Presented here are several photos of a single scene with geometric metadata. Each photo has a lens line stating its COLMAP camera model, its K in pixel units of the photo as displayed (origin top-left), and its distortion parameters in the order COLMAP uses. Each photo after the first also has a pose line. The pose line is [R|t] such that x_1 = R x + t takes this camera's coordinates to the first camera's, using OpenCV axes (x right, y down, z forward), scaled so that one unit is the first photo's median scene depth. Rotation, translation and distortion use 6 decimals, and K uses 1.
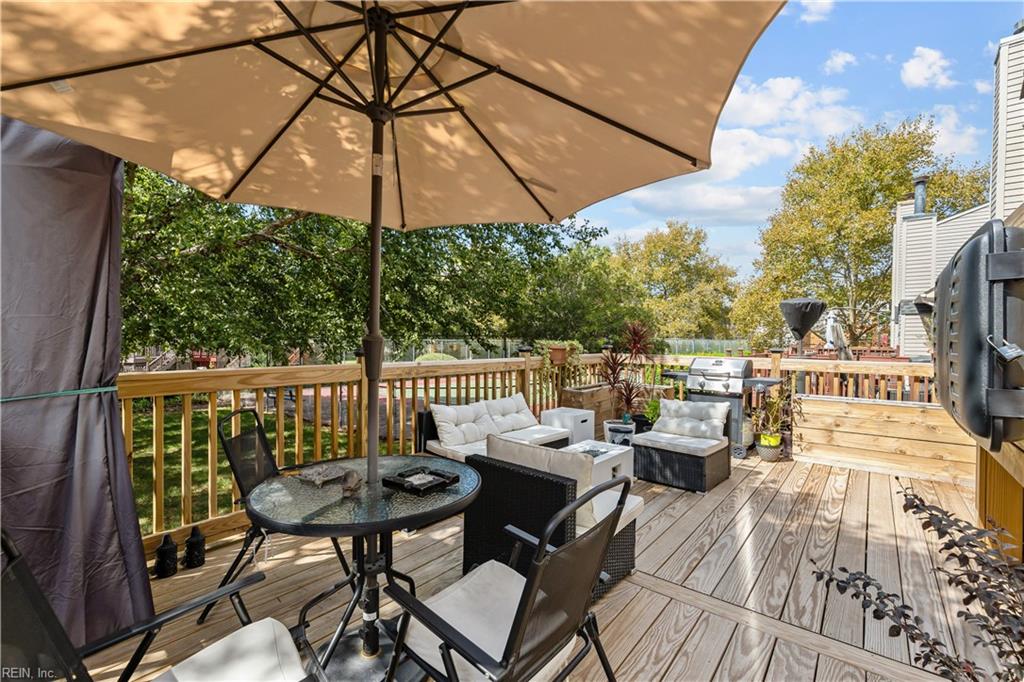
lens RADIAL K [[446.3, 0, 514.8], [0, 446.3, 342.5], [0, 0, 1]] dist [-0.004426, -0.001239]
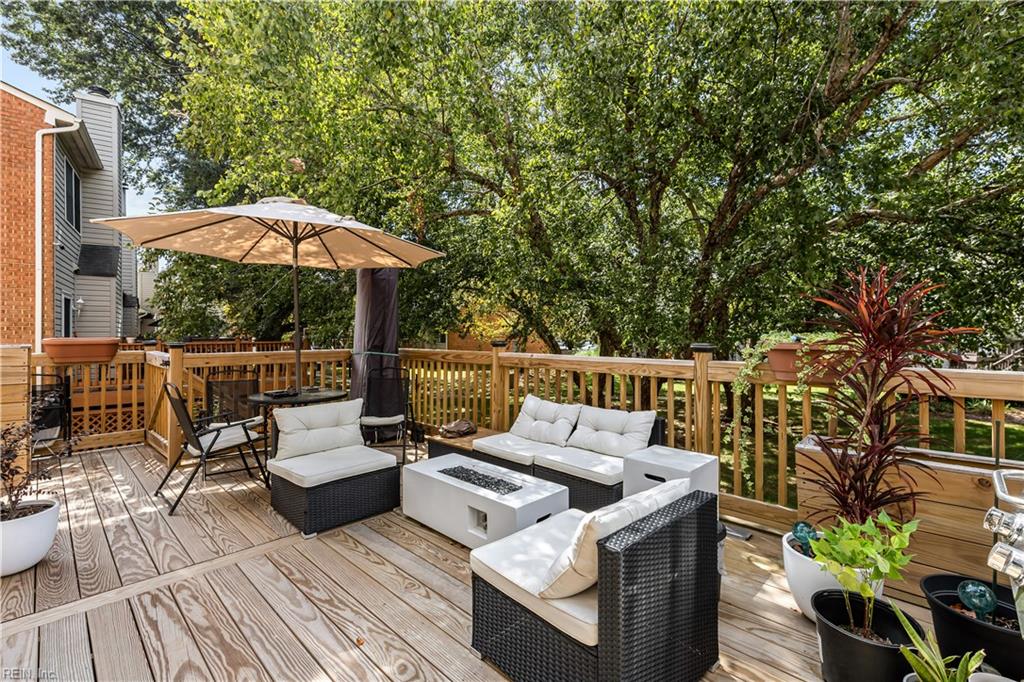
lens RADIAL K [[446.3, 0, 515.4], [0, 446.3, 335.1], [0, 0, 1]] dist [-0.004426, -0.001239]
pose [[-0.080312, 0.000646, -0.996770, 1.312841], [-0.000611, 1.000000, 0.000697, -0.005143], [0.996770, 0.000665, -0.080311, 1.570794]]
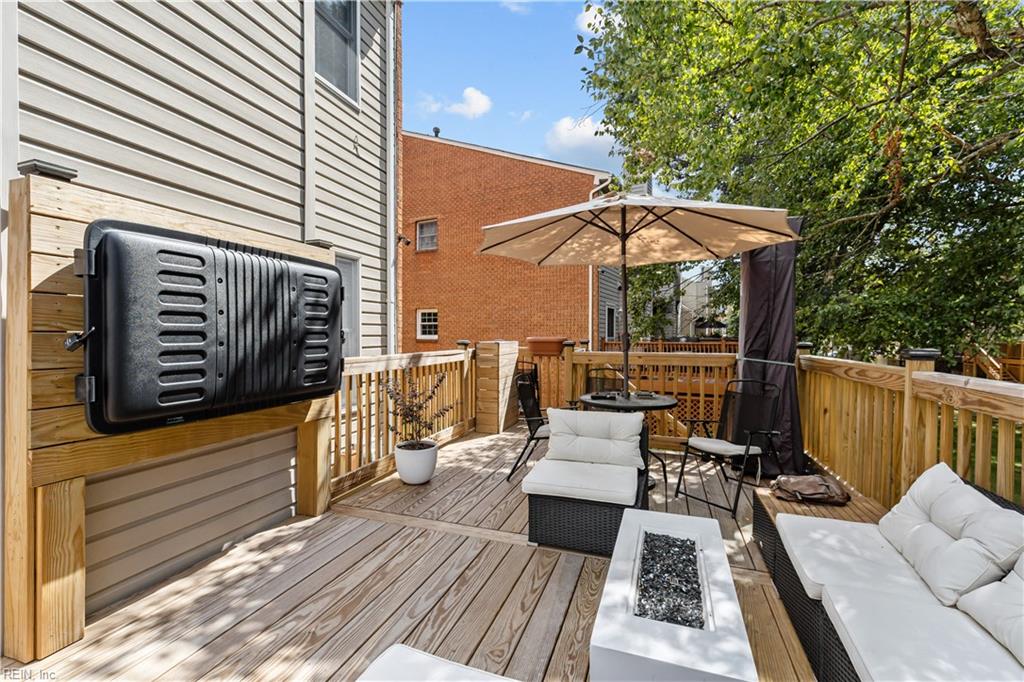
lens RADIAL K [[446.3, 0, 519.6], [0, 446.3, 339.0], [0, 0, 1]] dist [-0.004426, -0.001239]
pose [[-0.934969, -0.010660, -0.354569, 0.662343], [-0.015342, 0.999828, 0.010395, 0.000160], [0.354397, 0.015159, -0.934972, 1.938654]]
